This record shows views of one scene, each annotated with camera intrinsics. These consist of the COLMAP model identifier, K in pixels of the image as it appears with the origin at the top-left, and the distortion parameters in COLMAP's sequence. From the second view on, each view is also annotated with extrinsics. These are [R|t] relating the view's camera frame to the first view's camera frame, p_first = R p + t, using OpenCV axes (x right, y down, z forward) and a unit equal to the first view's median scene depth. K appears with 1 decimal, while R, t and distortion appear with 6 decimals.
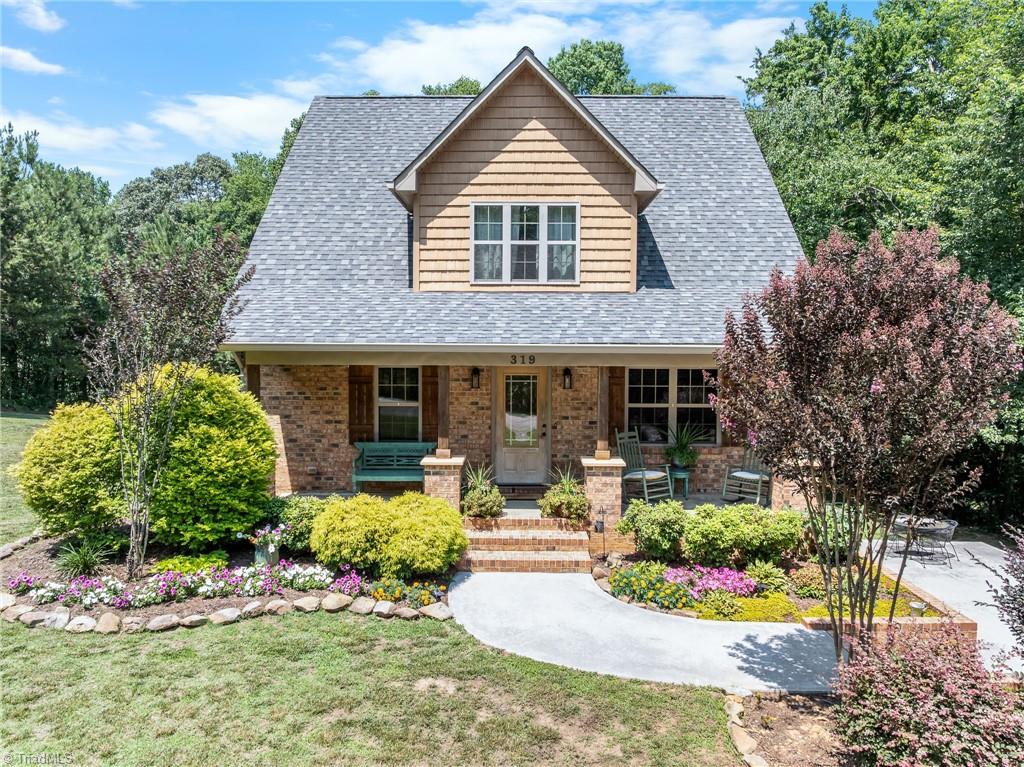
lens RADIAL K [[729.9, 0, 519.4], [0, 729.9, 446.3], [0, 0, 1]] dist [-0.029164, -0.009687]
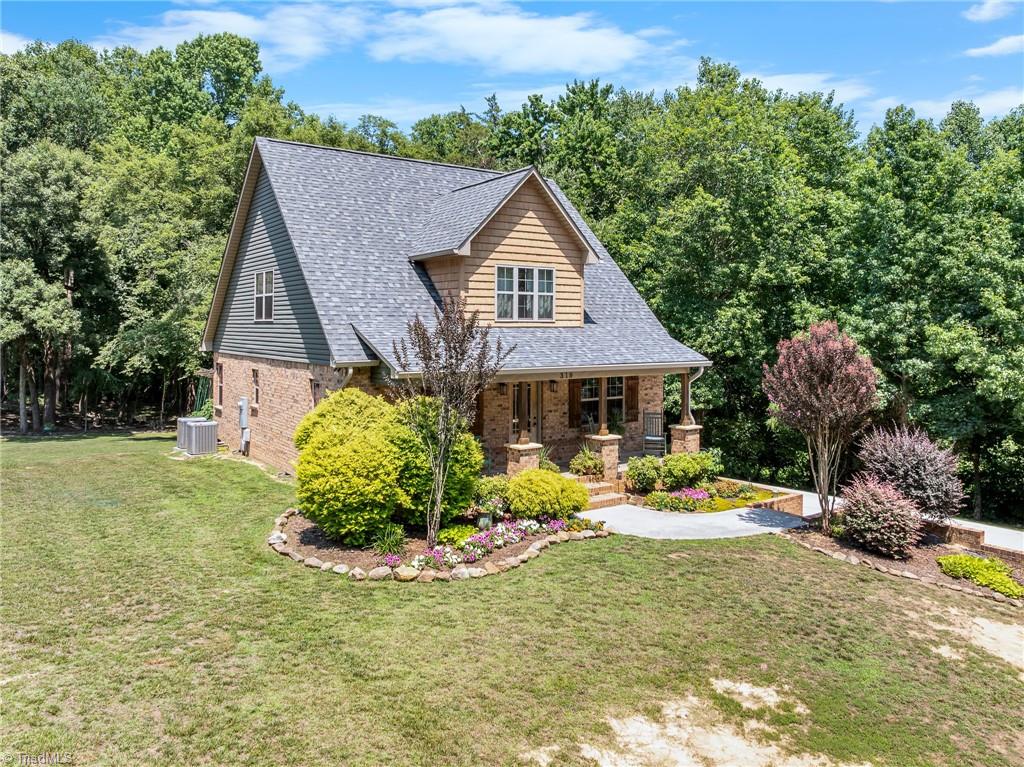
lens RADIAL K [[729.9, 0, 516.3], [0, 729.9, 432.4], [0, 0, 1]] dist [-0.029164, -0.009687]
pose [[0.804900, -0.086738, 0.587036, -0.895818], [0.078970, 0.996118, 0.038905, -0.060583], [-0.588132, 0.015044, 0.808625, -0.168616]]
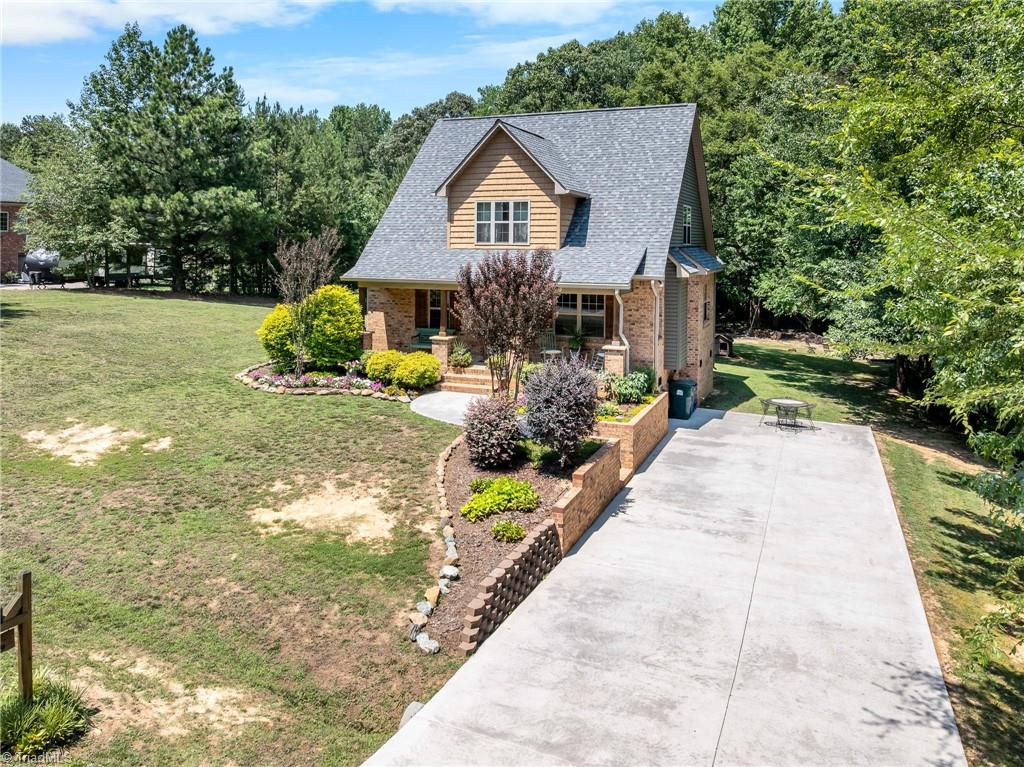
lens RADIAL K [[729.9, 0, 515.3], [0, 729.9, 385.8], [0, 0, 1]] dist [-0.029164, -0.009687]
pose [[0.934695, 0.069549, -0.348580, 0.710731], [-0.050678, 0.996727, 0.062978, 0.013580], [0.351819, -0.041200, 0.935161, -0.724366]]
